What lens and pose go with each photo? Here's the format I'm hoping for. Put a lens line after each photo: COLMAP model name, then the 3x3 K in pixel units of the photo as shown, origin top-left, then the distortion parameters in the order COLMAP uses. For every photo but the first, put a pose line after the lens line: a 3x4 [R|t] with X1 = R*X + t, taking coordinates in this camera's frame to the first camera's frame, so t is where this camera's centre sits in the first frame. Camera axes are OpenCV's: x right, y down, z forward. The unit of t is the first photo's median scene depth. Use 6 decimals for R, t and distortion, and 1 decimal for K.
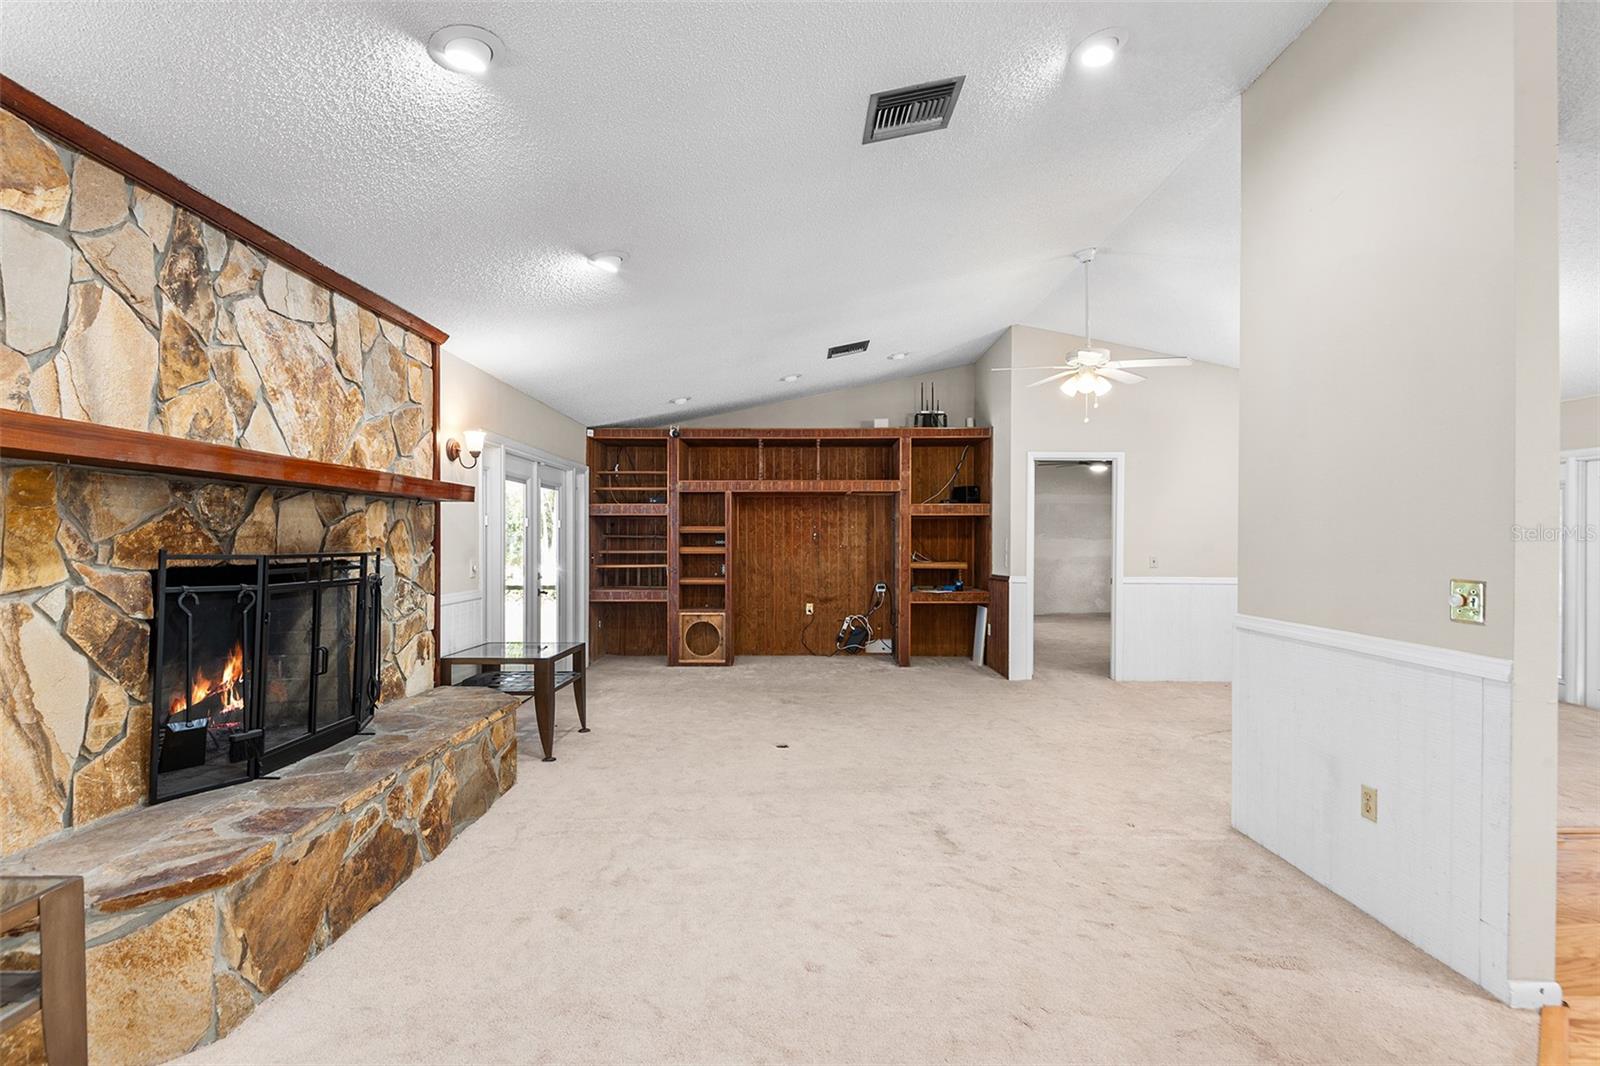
lens RADIAL K [[742.4, 0, 795.4], [0, 742.4, 543.1], [0, 0, 1]] dist [0.038926, -0.033663]
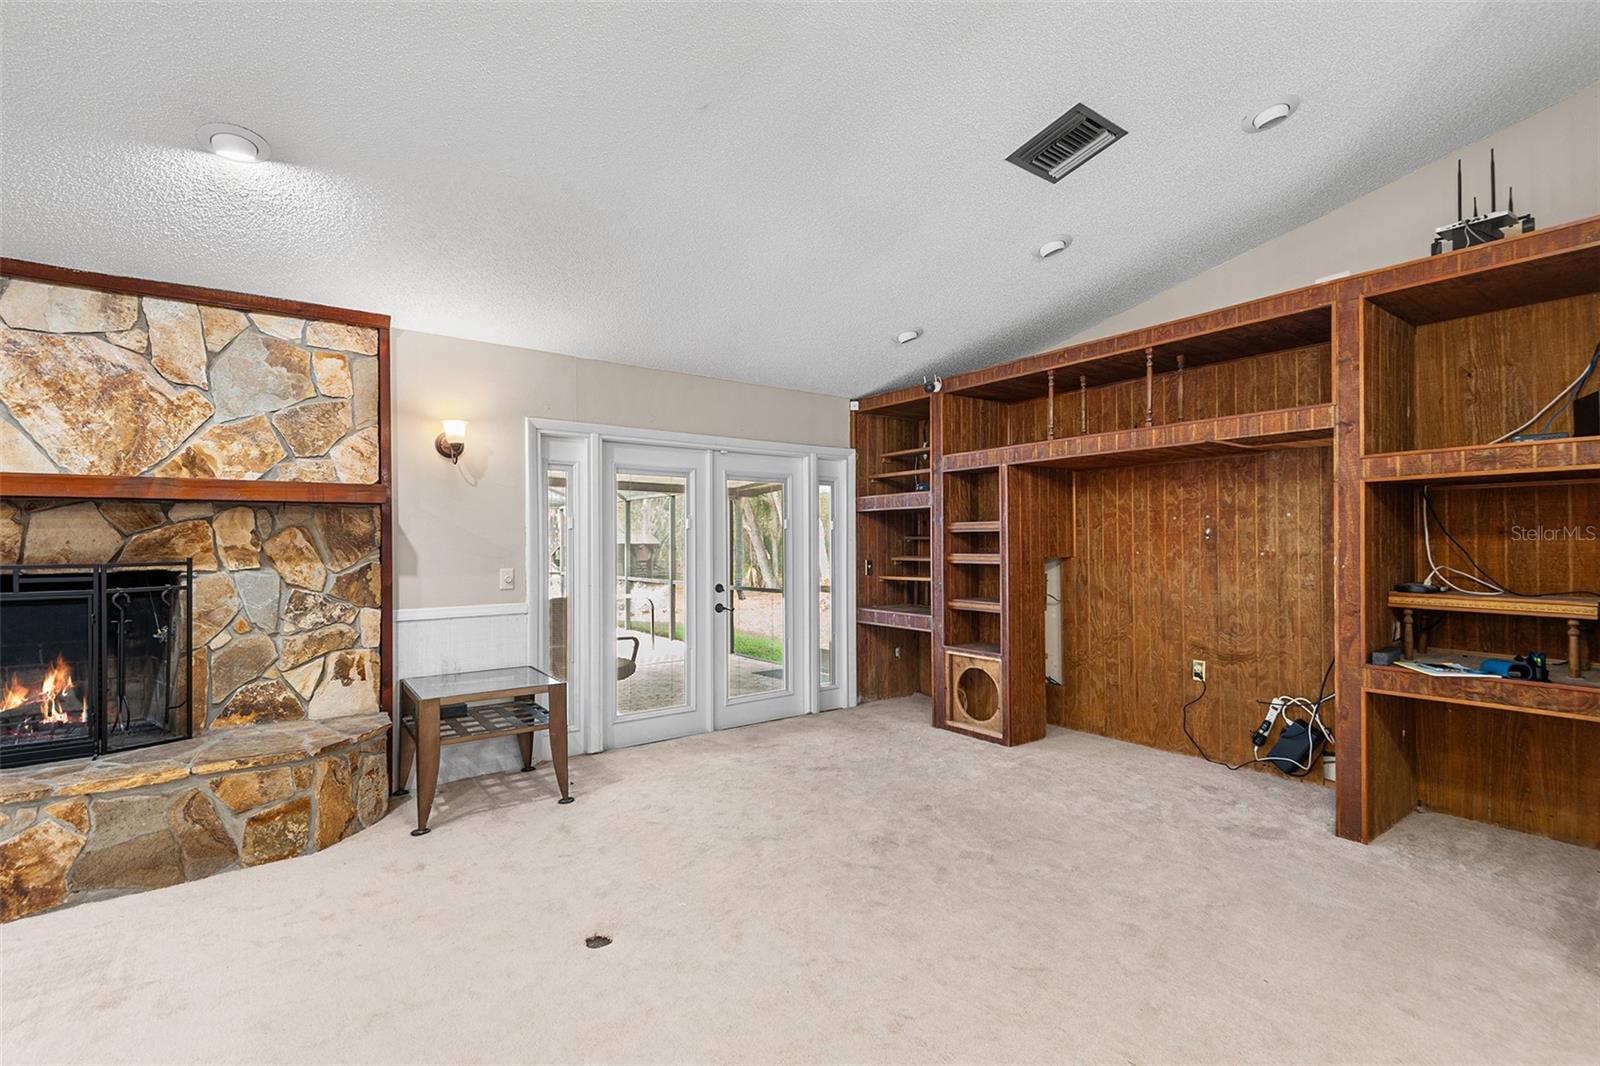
lens RADIAL K [[717.1, 0, 796.9], [0, 717.1, 536.9], [0, 0, 1]] dist [0.024665, -0.018279]
pose [[0.596260, -0.009487, -0.802735, 0.289977], [0.003387, 0.999951, -0.009302, -0.003942], [0.802784, 0.002828, 0.596263, 0.501038]]
